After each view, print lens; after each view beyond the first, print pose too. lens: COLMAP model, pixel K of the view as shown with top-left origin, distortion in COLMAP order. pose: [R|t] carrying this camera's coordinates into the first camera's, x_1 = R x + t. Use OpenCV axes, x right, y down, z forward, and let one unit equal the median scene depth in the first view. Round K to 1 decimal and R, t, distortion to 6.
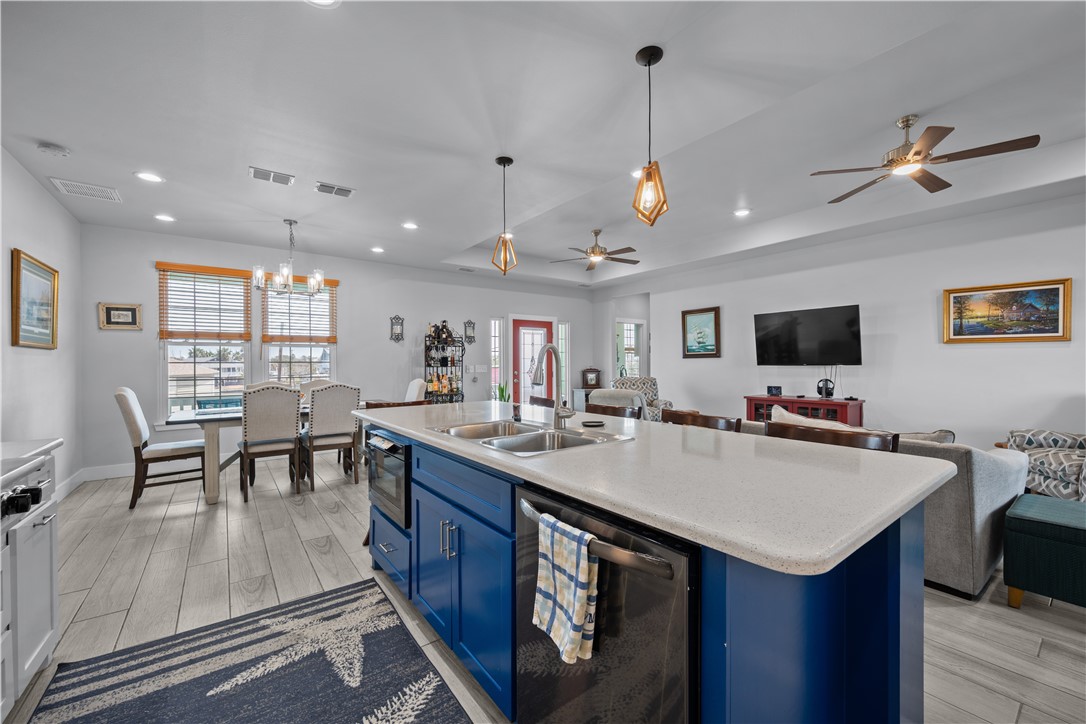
lens RADIAL K [[431.4, 0, 548.7], [0, 431.4, 364.6], [0, 0, 1]] dist [0.000650, -0.000167]
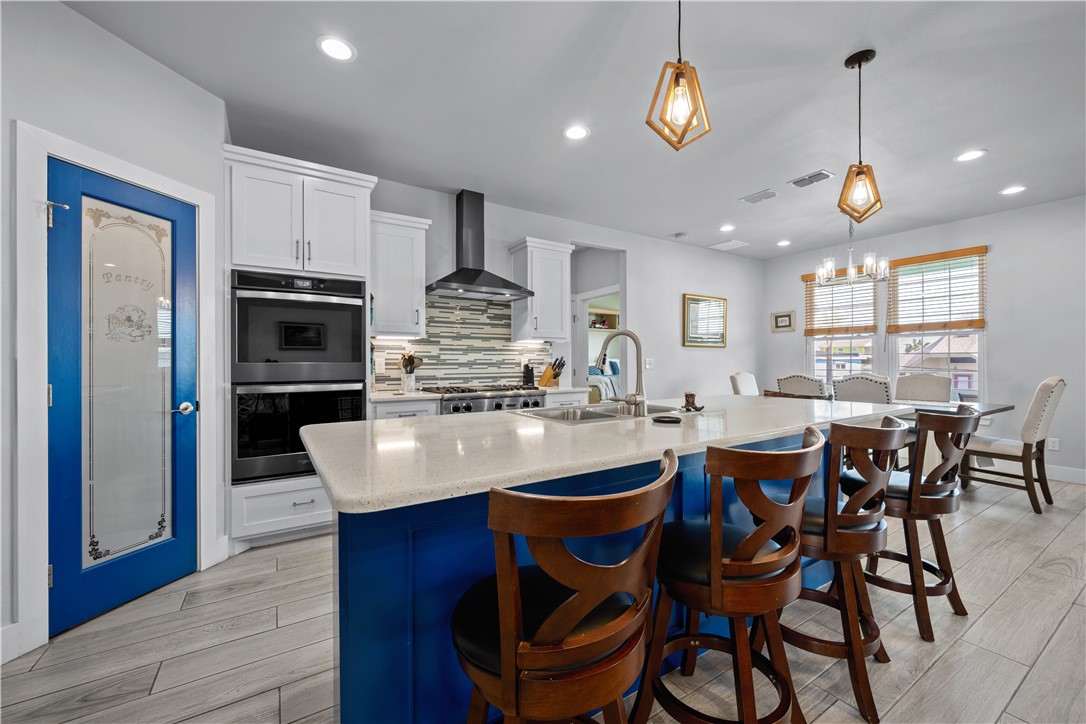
lens RADIAL K [[431.4, 0, 548.7], [0, 431.4, 364.6], [0, 0, 1]] dist [0.000650, -0.000167]
pose [[-0.080232, 0.011774, -0.996707, 0.379041], [-0.000674, 0.999929, 0.011867, 0.007966], [0.996776, 0.001624, -0.080218, 0.327240]]
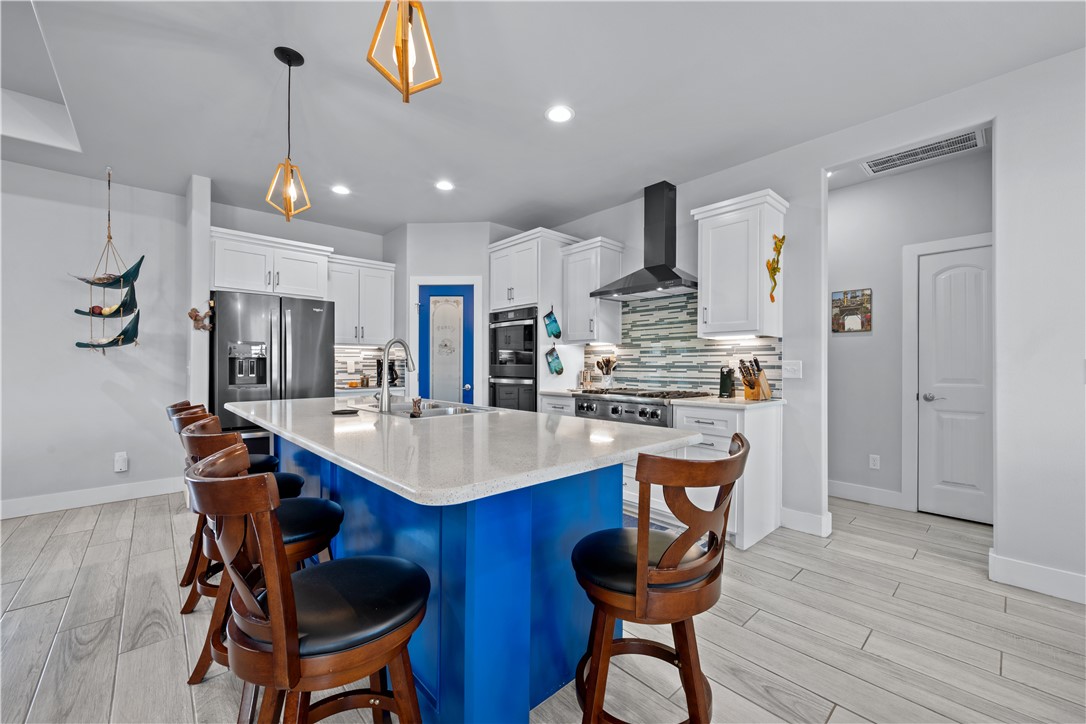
lens RADIAL K [[431.4, 0, 548.7], [0, 431.4, 364.6], [0, 0, 1]] dist [0.000650, -0.000167]
pose [[-0.995153, 0.004449, -0.098234, -0.109929], [0.004125, 0.999985, 0.003502, 0.009127], [0.098248, 0.003080, -0.995157, 0.820217]]
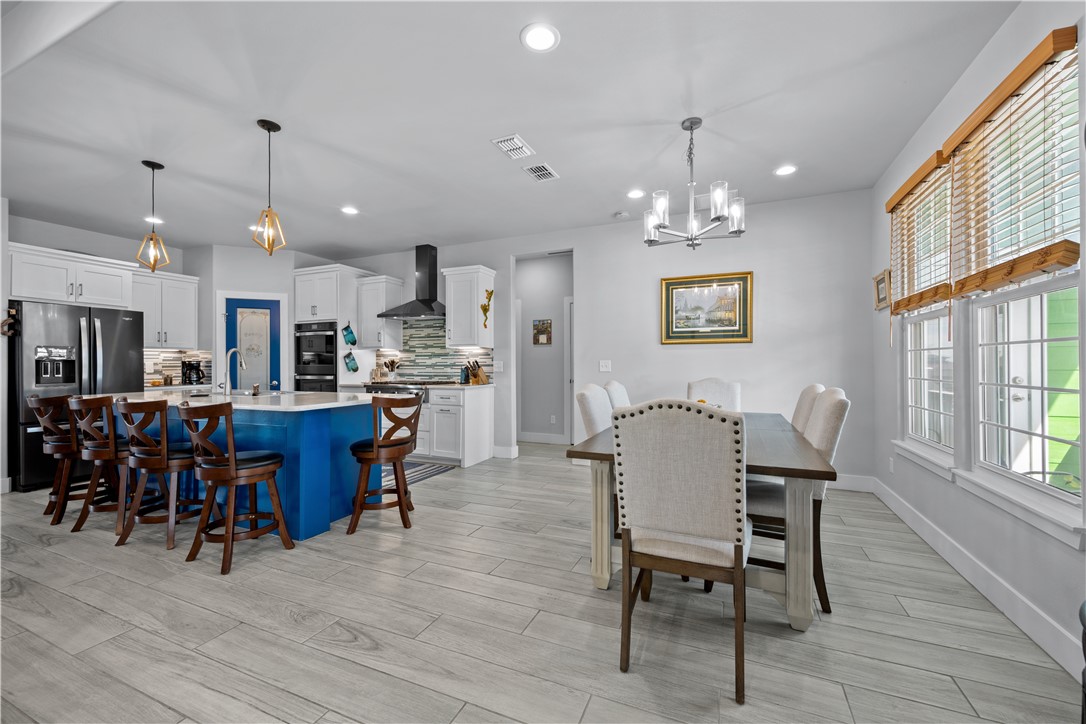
lens RADIAL K [[431.4, 0, 548.7], [0, 431.4, 364.6], [0, 0, 1]] dist [0.000650, -0.000167]
pose [[-0.868341, 0.010384, -0.495859, -0.092080], [0.007478, 0.999941, 0.007846, 0.007286], [0.495911, 0.003105, -0.868368, 1.216331]]
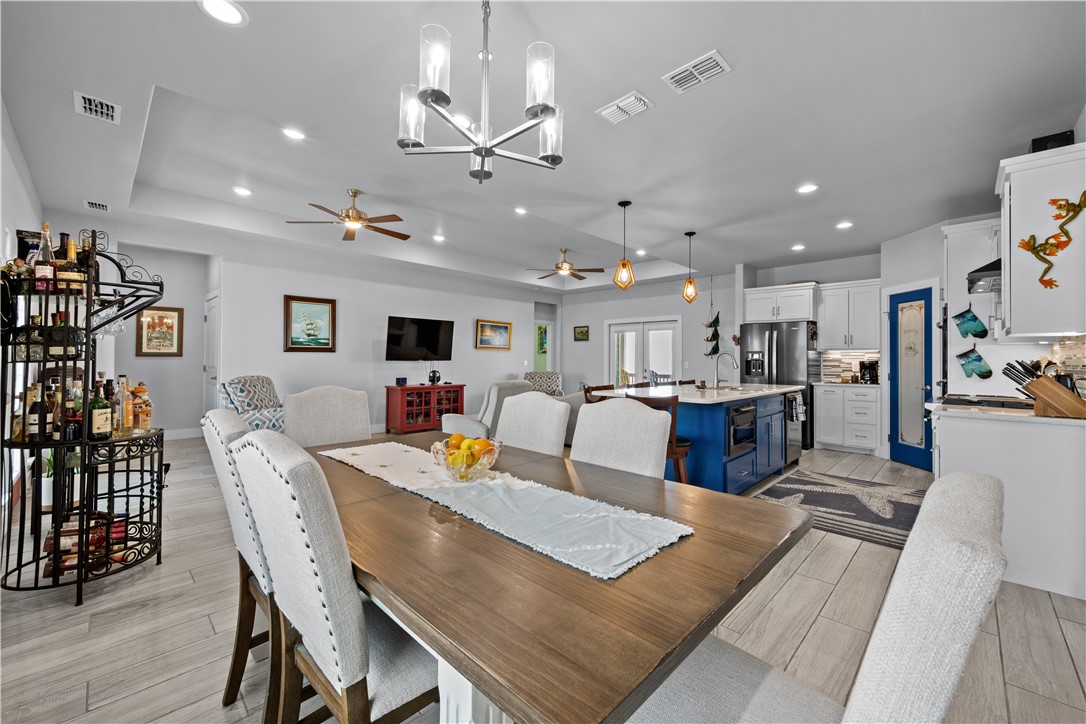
lens RADIAL K [[438.4, 0, 545.8], [0, 438.4, 350.8], [0, 0, 1]] dist [-0.000610, -0.000164]
pose [[-0.157945, 0.027264, 0.987071, -0.811362], [-0.003217, 0.999599, -0.028125, 0.007750], [-0.987443, -0.007617, -0.157794, 0.856710]]
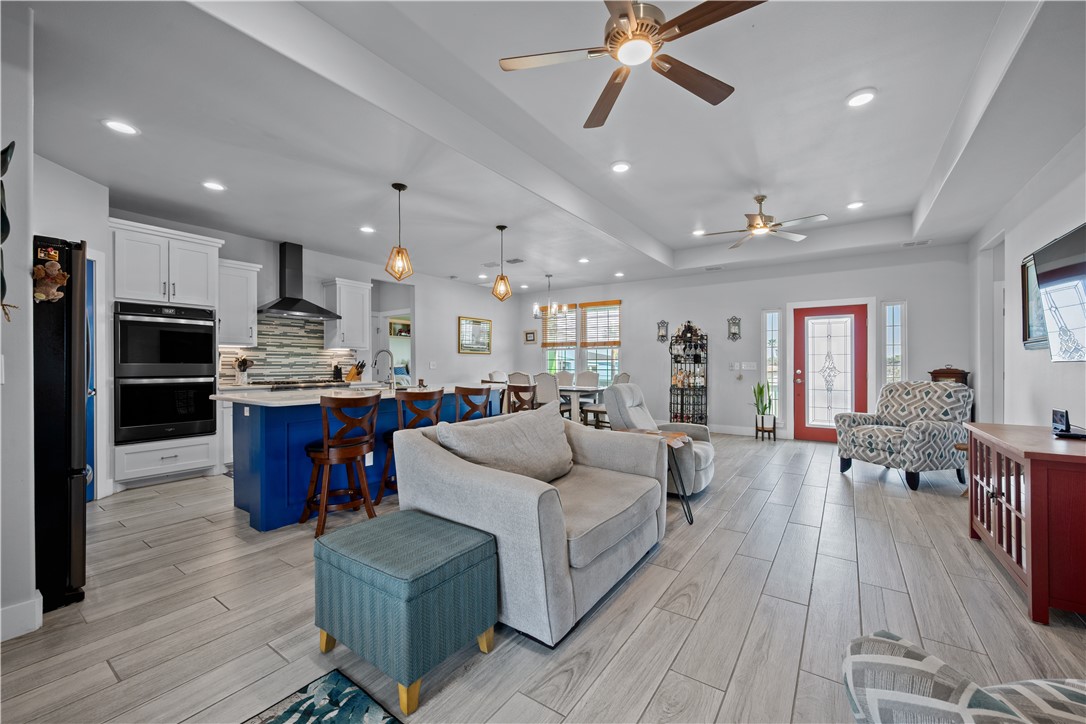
lens RADIAL K [[431.8, 0, 549.3], [0, 431.8, 367.6], [0, 0, 1]] dist [-0.000348, -0.000034]
pose [[0.312644, 0.014165, -0.949765, 0.843959], [-0.006311, 0.999898, 0.012836, 0.004694], [0.949849, 0.001981, 0.312701, 0.400489]]
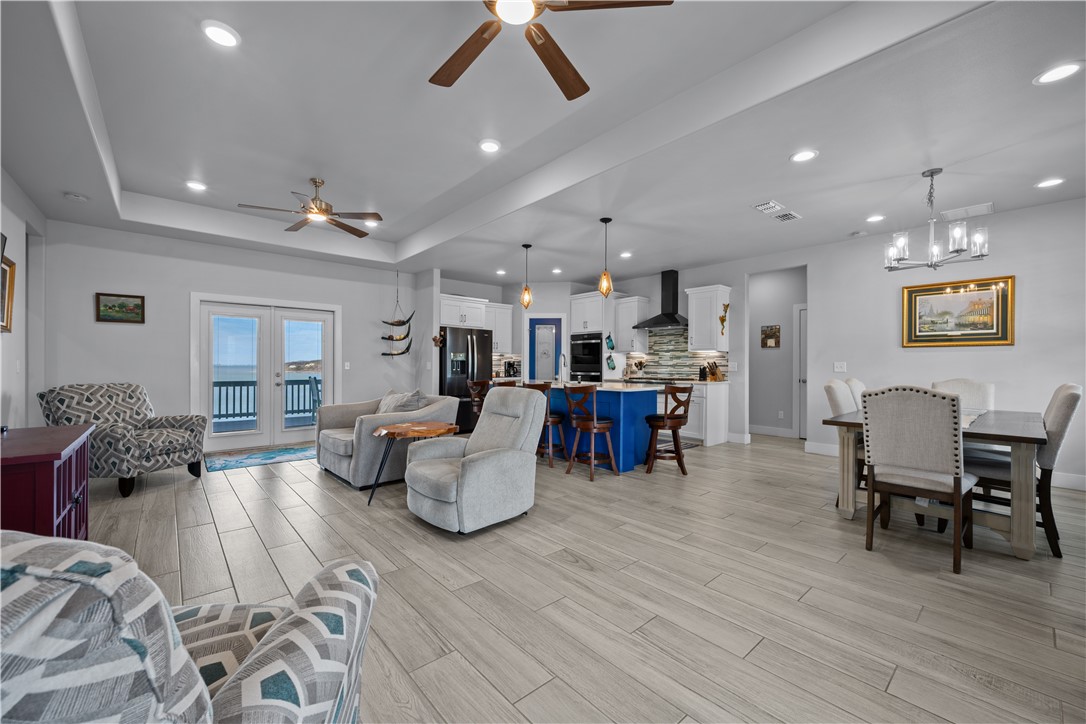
lens RADIAL K [[431.4, 0, 548.7], [0, 431.4, 364.6], [0, 0, 1]] dist [0.000650, -0.000167]
pose [[-0.996692, 0.002857, -0.081224, 0.126329], [0.002620, 0.999992, 0.003031, 0.007600], [0.081232, 0.002808, -0.996691, 1.450845]]
